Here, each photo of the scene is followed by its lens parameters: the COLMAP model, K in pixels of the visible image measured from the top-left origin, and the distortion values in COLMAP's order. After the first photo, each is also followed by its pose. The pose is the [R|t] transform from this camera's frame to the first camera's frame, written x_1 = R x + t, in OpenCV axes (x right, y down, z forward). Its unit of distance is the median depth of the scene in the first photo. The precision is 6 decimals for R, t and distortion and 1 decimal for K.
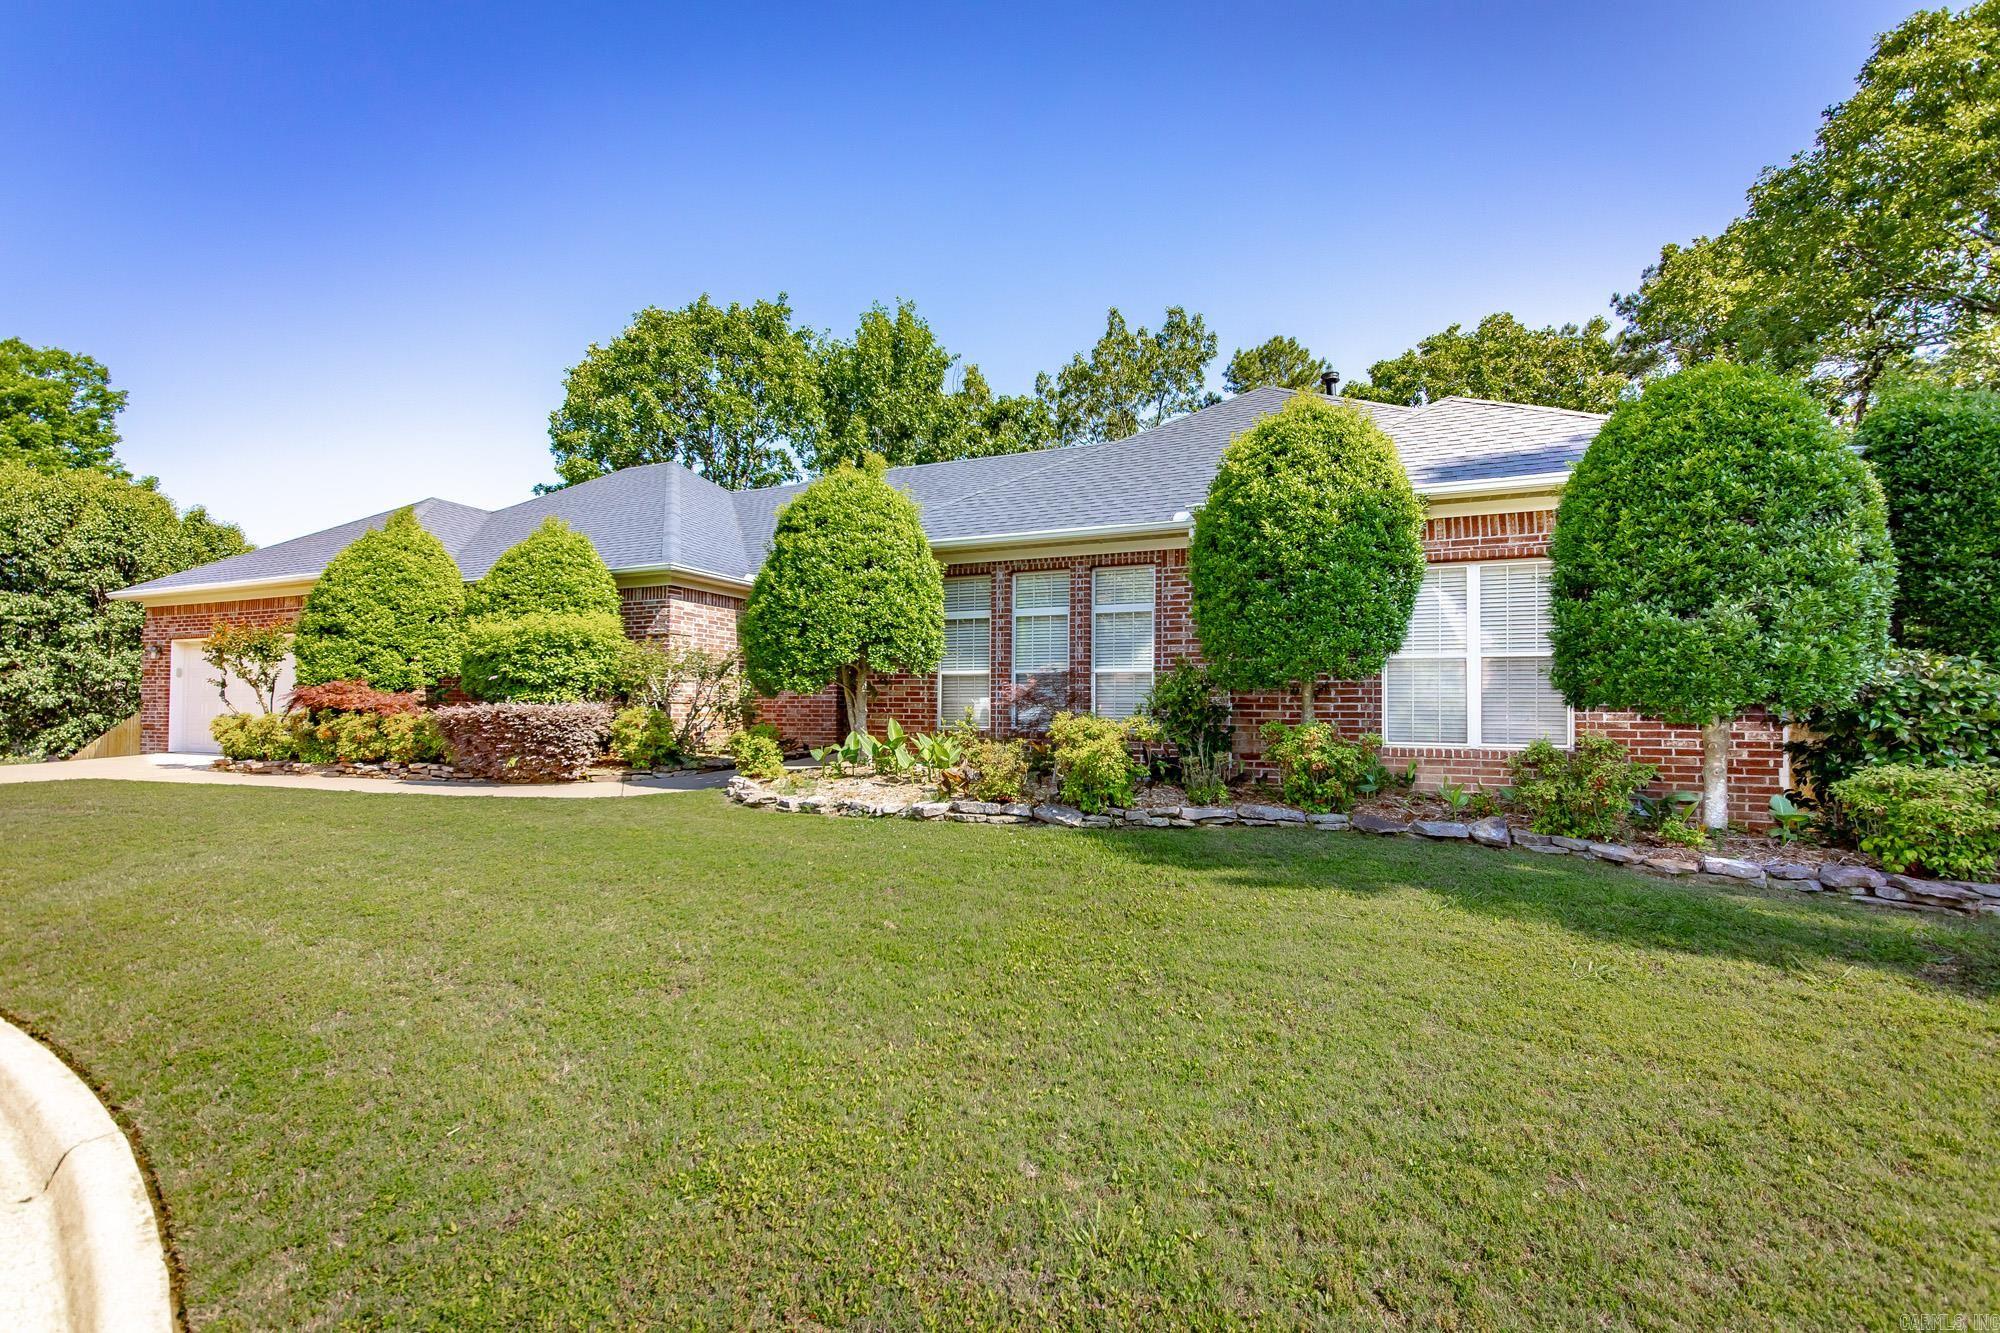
lens RADIAL K [[801.7, 0, 1001.7], [0, 801.7, 704.0], [0, 0, 1]] dist [-0.000193, 0.000013]
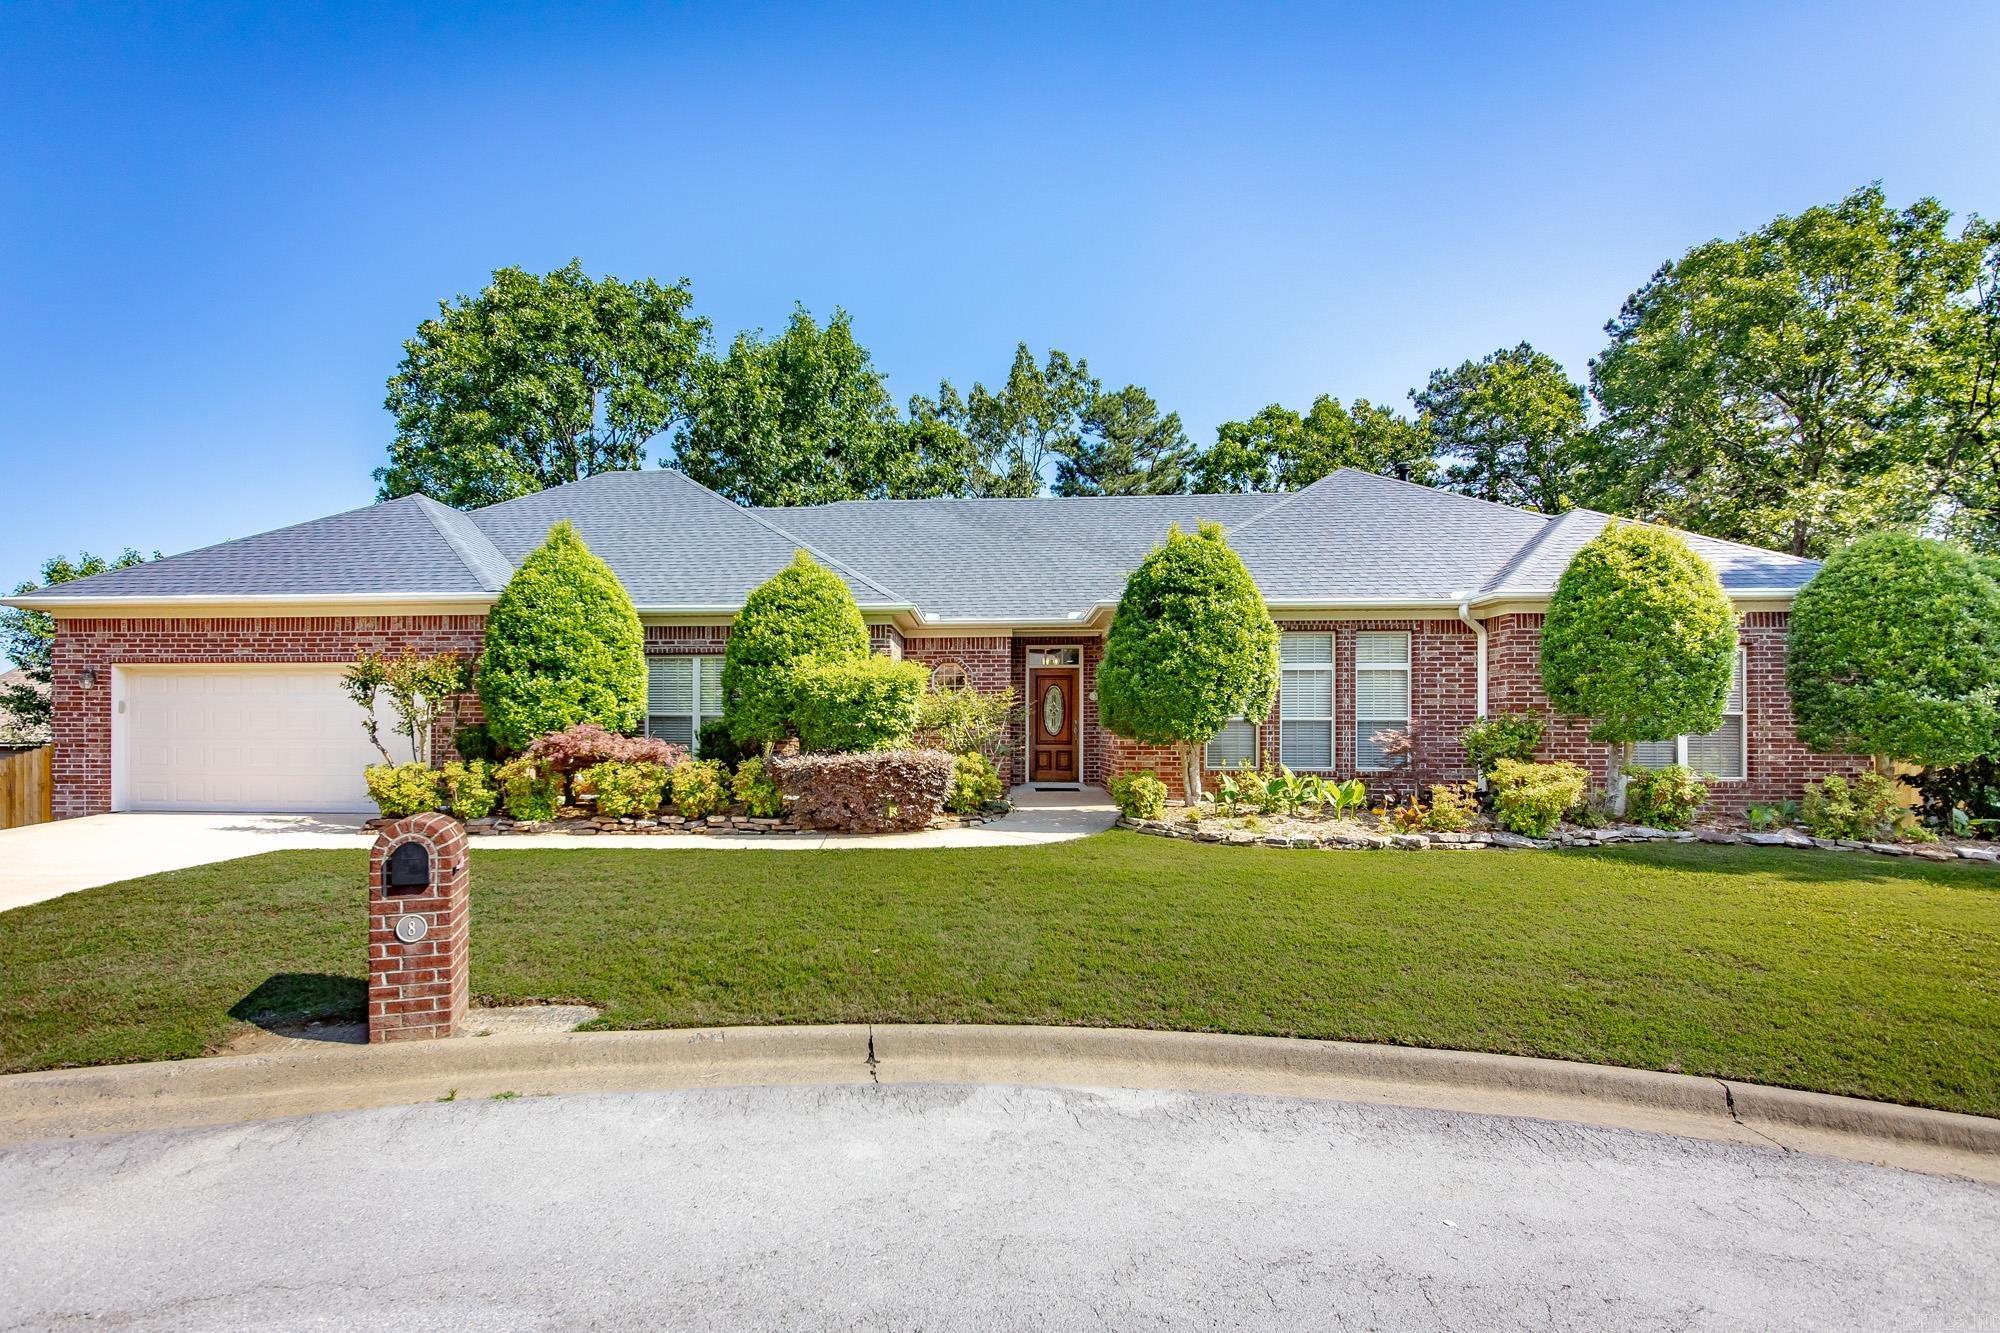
lens RADIAL K [[853.8, 0, 946.6], [0, 853.8, 729.2], [0, 0, 1]] dist [0.000227, 0.000024]
pose [[0.952240, -0.003441, 0.305331, -0.773004], [0.001710, 0.999981, 0.005937, -0.030832], [-0.305345, -0.005132, 0.952228, -0.013569]]
